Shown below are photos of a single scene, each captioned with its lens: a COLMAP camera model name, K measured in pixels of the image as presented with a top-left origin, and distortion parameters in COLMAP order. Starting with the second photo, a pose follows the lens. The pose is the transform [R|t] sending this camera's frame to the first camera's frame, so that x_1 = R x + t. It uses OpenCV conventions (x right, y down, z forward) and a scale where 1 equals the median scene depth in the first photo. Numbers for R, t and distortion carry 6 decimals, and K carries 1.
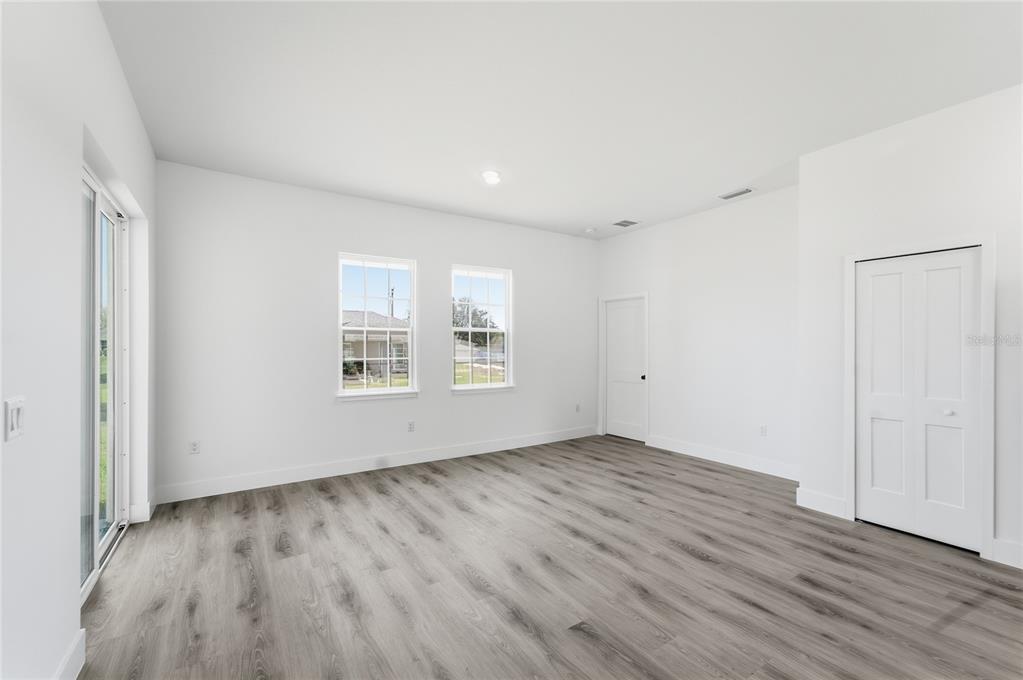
lens RADIAL K [[418.0, 0, 510.7], [0, 418.0, 344.3], [0, 0, 1]] dist [0.001569, 0.001103]
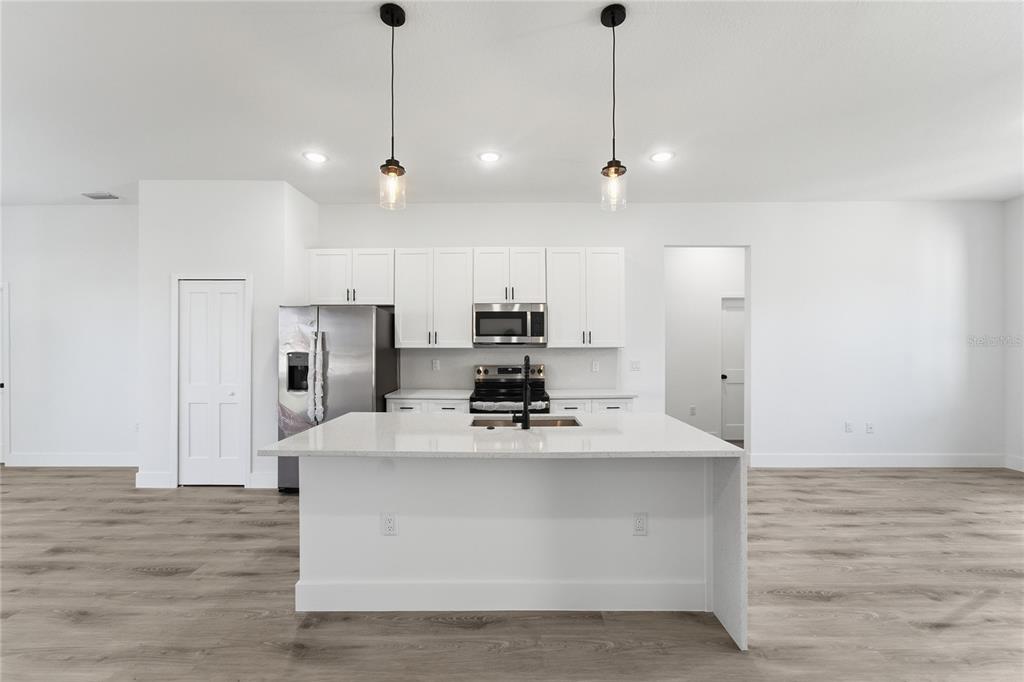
lens RADIAL K [[420.0, 0, 505.6], [0, 420.0, 343.9], [0, 0, 1]] dist [-0.009012, 0.003085]
pose [[0.565980, 0.004496, 0.824407, 0.319100], [0.000201, 0.999984, -0.005592, 0.001699], [-0.824419, 0.003330, 0.565970, -0.464455]]
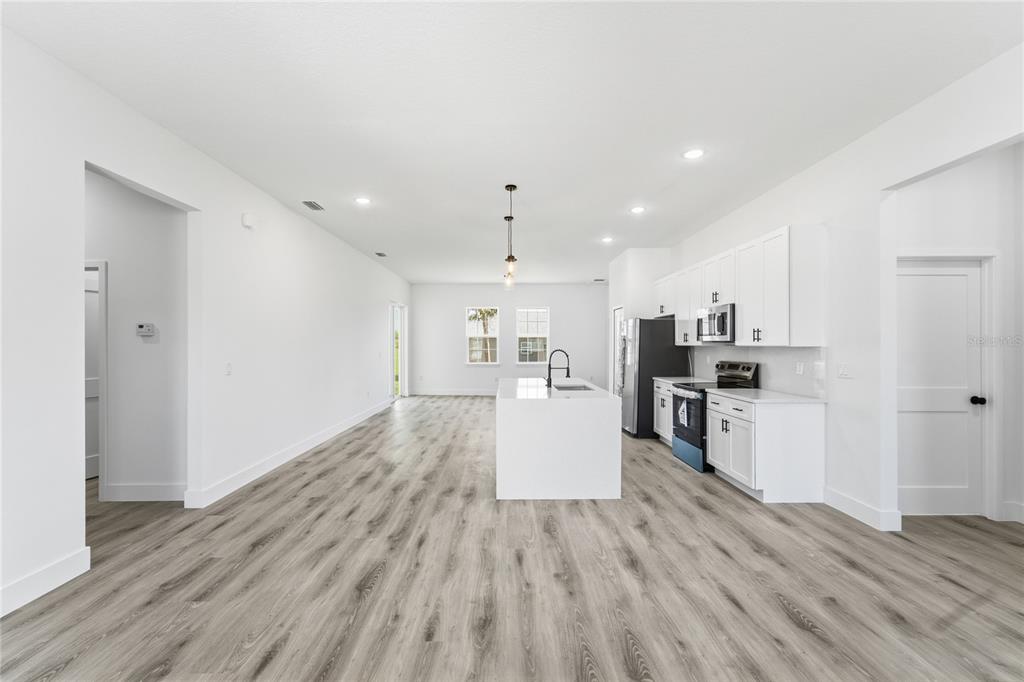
lens RADIAL K [[420.0, 0, 505.2], [0, 420.0, 347.9], [0, 0, 1]] dist [-0.009012, 0.003085]
pose [[0.829484, 0.006470, -0.558492, 1.546897], [0.000751, 0.999919, 0.012700, -0.003414], [0.558529, -0.010954, 0.829412, -1.280050]]
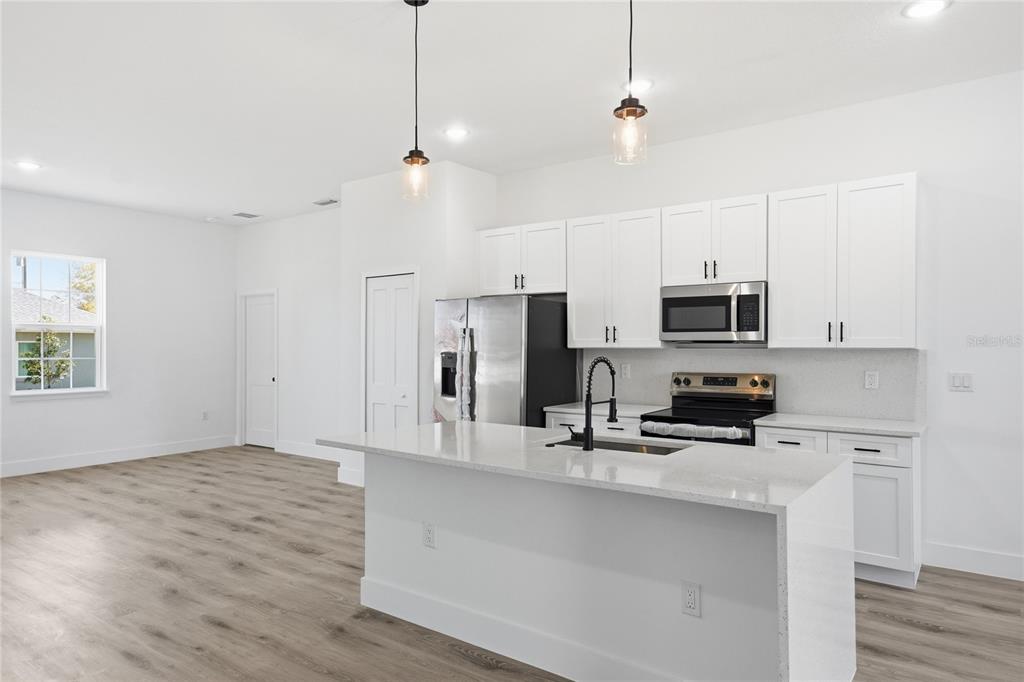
lens RADIAL K [[634.5, 0, 513.2], [0, 634.5, 341.7], [0, 0, 1]] dist [0.033657, -0.003810]
pose [[0.941903, 0.004677, 0.335853, 0.546879], [-0.002977, 0.999980, -0.005576, 0.001763], [-0.335873, 0.004252, 0.941898, -0.846097]]
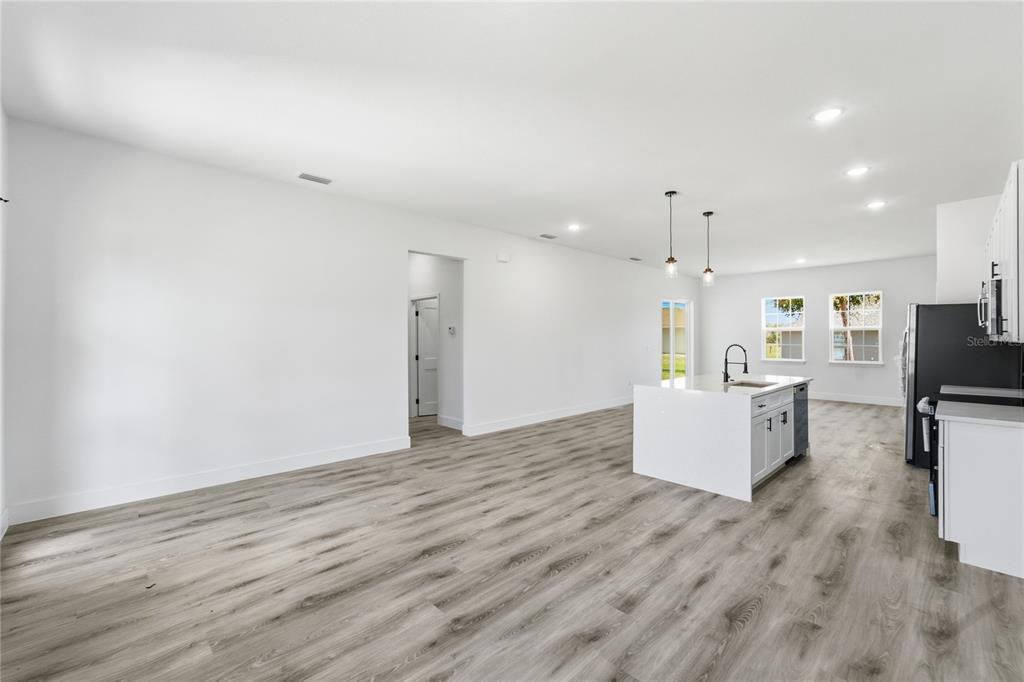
lens RADIAL K [[420.0, 0, 500.9], [0, 420.0, 342.9], [0, 0, 1]] dist [-0.009012, 0.003085]
pose [[0.147766, 0.008715, -0.988984, 2.099339], [0.005807, 0.999936, 0.009679, -0.003332], [0.989005, -0.007173, 0.147706, -0.979818]]
